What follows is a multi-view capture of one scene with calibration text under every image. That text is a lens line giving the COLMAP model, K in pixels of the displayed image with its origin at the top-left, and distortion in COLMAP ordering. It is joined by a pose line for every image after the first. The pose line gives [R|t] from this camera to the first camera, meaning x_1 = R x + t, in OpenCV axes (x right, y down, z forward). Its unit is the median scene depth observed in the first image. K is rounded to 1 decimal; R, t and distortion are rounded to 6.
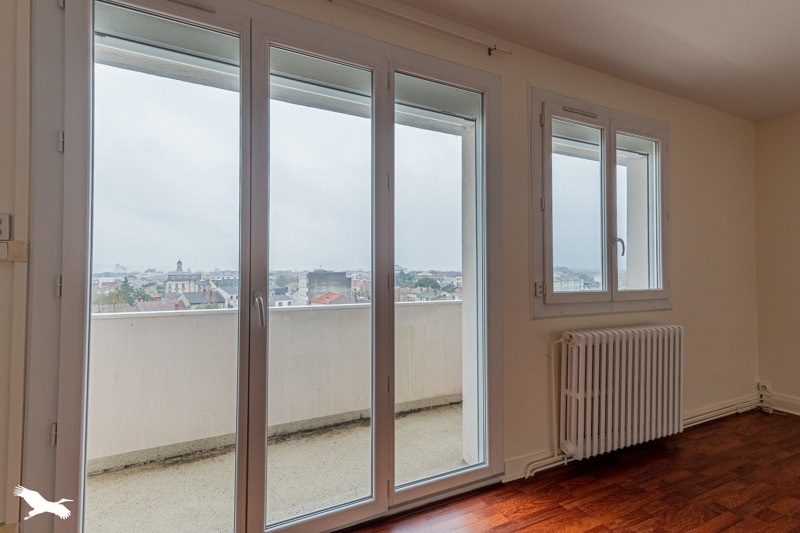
lens RADIAL K [[371.5, 0, 398.4], [0, 371.5, 263.9], [0, 0, 1]] dist [0.028973, -0.006217]
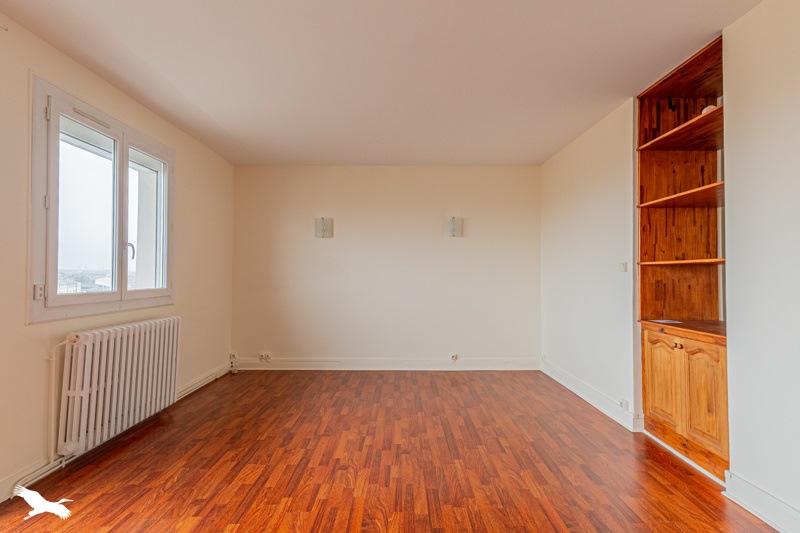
lens RADIAL K [[395.5, 0, 402.0], [0, 395.5, 263.3], [0, 0, 1]] dist [0.019562, -0.002172]
pose [[0.424755, 0.023342, 0.905007, -0.140863], [-0.021331, 0.999648, -0.015772, -0.007123], [-0.905057, -0.012606, 0.425104, -0.239797]]
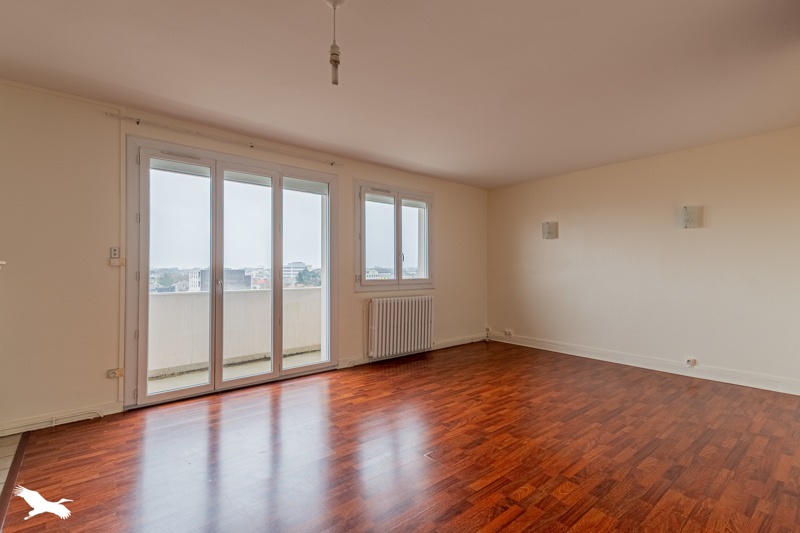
lens RADIAL K [[371.5, 0, 400.9], [0, 371.5, 263.3], [0, 0, 1]] dist [0.028973, -0.006217]
pose [[0.966818, 0.002520, 0.255452, 0.075537], [-0.003886, 0.999981, 0.004844, -0.022128], [-0.255435, -0.005676, 0.966810, -0.953991]]
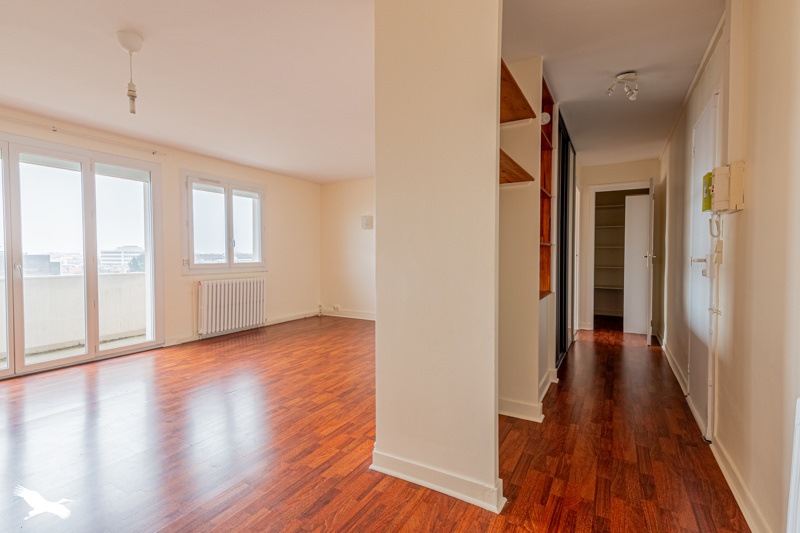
lens RADIAL K [[371.5, 0, 399.9], [0, 371.5, 263.6], [0, 0, 1]] dist [0.028973, -0.006217]
pose [[0.820930, -0.015668, 0.570814, 0.140011], [-0.010600, 0.999033, 0.042666, -0.029173], [-0.570931, -0.041076, 0.819970, -1.414597]]
